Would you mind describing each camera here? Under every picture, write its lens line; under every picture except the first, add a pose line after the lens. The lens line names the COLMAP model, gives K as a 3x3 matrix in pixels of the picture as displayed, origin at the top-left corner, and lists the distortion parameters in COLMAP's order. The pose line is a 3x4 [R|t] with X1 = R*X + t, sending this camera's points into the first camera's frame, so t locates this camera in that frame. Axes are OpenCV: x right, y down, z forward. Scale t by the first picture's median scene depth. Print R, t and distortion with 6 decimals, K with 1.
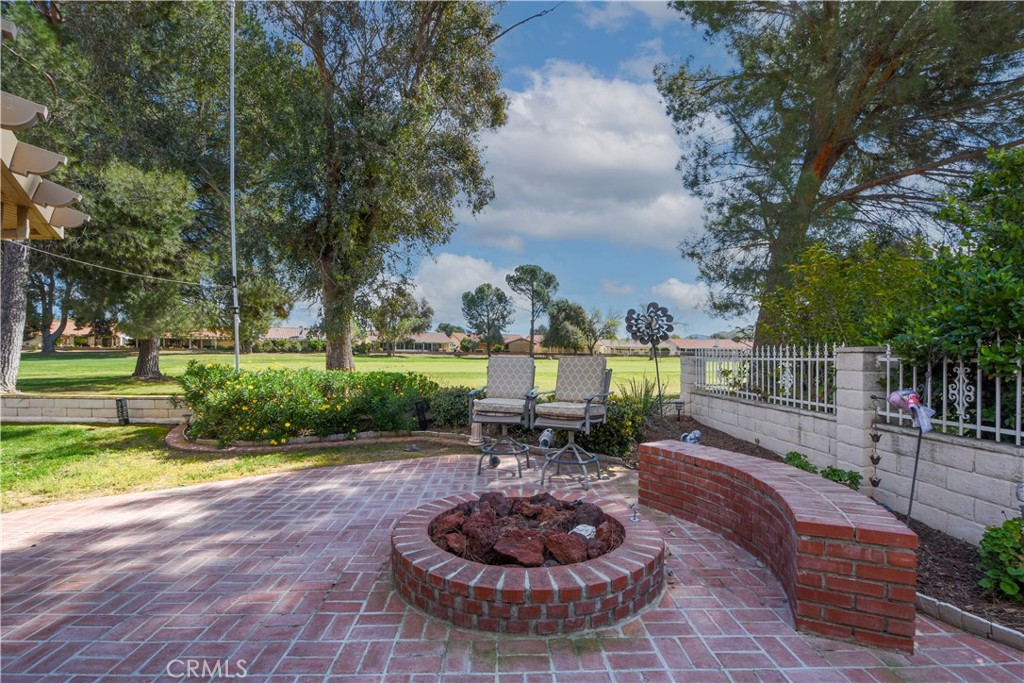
lens RADIAL K [[461.6, 0, 517.4], [0, 461.6, 355.2], [0, 0, 1]] dist [0.008228, -0.012055]
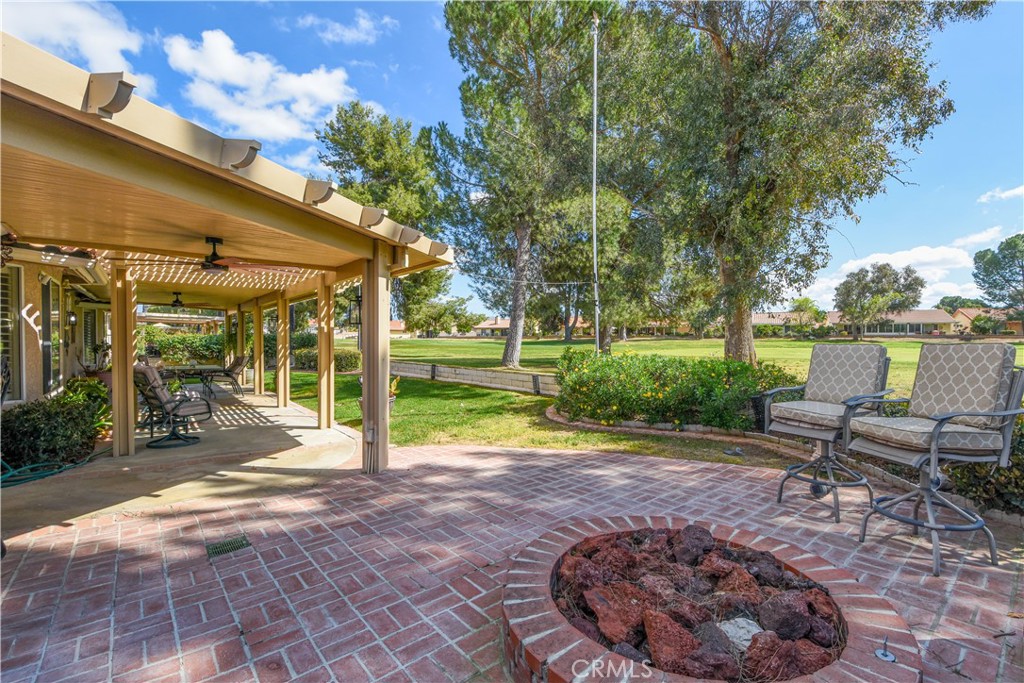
lens RADIAL K [[461.6, 0, 534.6], [0, 461.6, 345.8], [0, 0, 1]] dist [0.008228, -0.012055]
pose [[0.628126, 0.002265, -0.778108, 0.197861], [0.007108, 0.999937, 0.008649, -0.001964], [0.778079, -0.010964, 0.628071, 0.179310]]
